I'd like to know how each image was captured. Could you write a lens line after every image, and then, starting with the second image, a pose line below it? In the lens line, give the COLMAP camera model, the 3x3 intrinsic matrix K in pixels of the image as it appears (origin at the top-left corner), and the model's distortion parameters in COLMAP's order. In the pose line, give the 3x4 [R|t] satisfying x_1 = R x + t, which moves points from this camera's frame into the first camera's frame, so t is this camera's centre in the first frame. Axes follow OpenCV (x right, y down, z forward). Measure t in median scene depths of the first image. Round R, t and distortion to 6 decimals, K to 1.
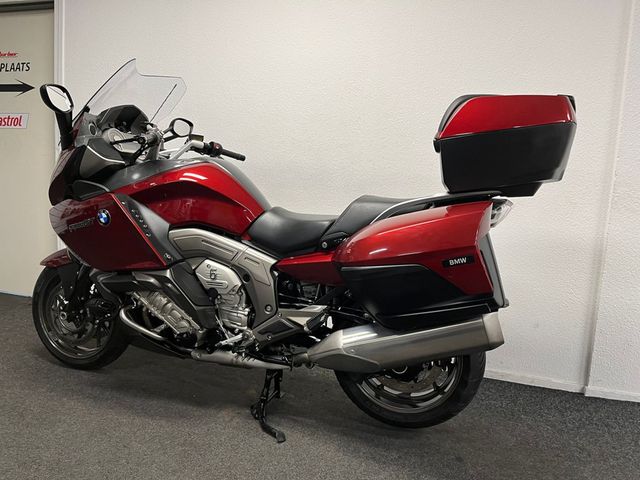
lens RADIAL K [[477.0, 0, 342.1], [0, 477.0, 240.3], [0, 0, 1]] dist [0.042602, -0.001850]
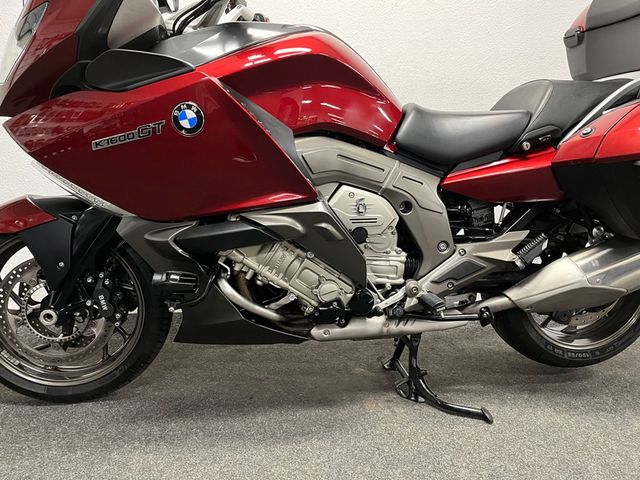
lens RADIAL K [[477.0, 0, 342.1], [0, 477.0, 240.3], [0, 0, 1]] dist [0.042602, -0.001850]
pose [[0.908152, -0.124407, 0.399729, -0.551089], [0.088419, 0.990285, 0.107324, 0.044553], [-0.409197, -0.062123, 0.910329, 0.412661]]
